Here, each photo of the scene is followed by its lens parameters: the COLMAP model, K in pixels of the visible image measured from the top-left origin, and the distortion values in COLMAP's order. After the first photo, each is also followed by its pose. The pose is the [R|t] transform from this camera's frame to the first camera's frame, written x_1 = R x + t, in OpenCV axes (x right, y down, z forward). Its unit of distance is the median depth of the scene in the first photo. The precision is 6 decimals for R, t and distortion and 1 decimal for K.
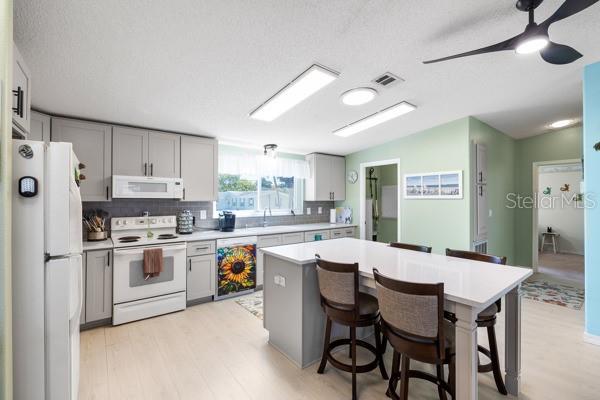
lens RADIAL K [[266.2, 0, 294.4], [0, 266.2, 196.9], [0, 0, 1]] dist [-0.008410, 0.002453]
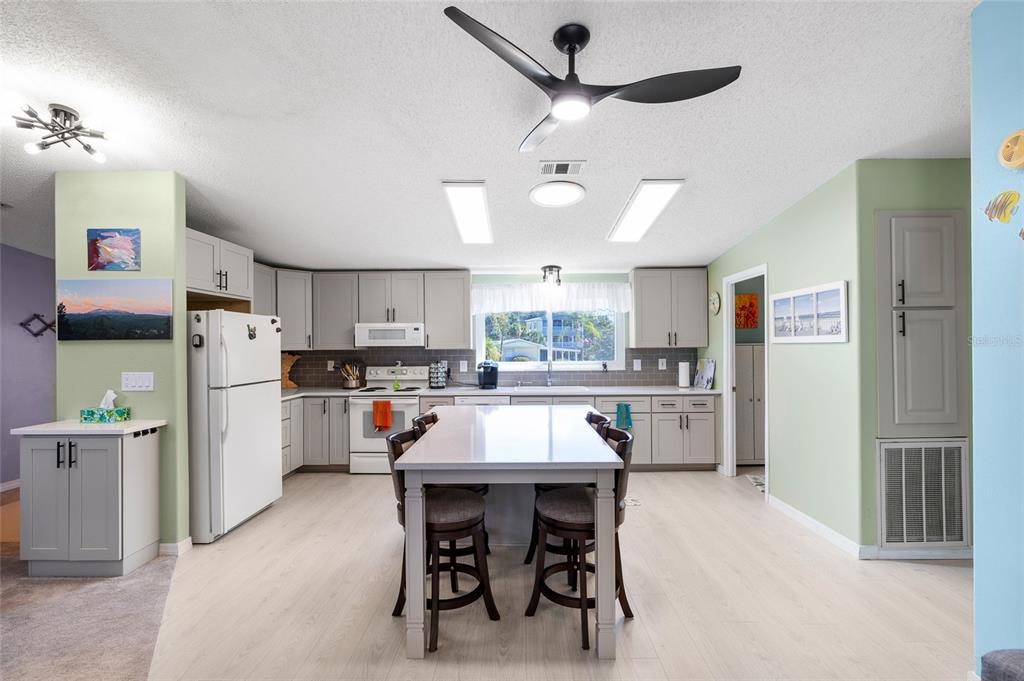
lens RADIAL K [[454.4, 0, 505.6], [0, 454.4, 346.0], [0, 0, 1]] dist [-0.008410, 0.002453]
pose [[0.788593, -0.007140, -0.614874, 0.647392], [0.013818, 0.999886, 0.006111, 0.000158], [0.614760, -0.013315, 0.788602, 0.006605]]
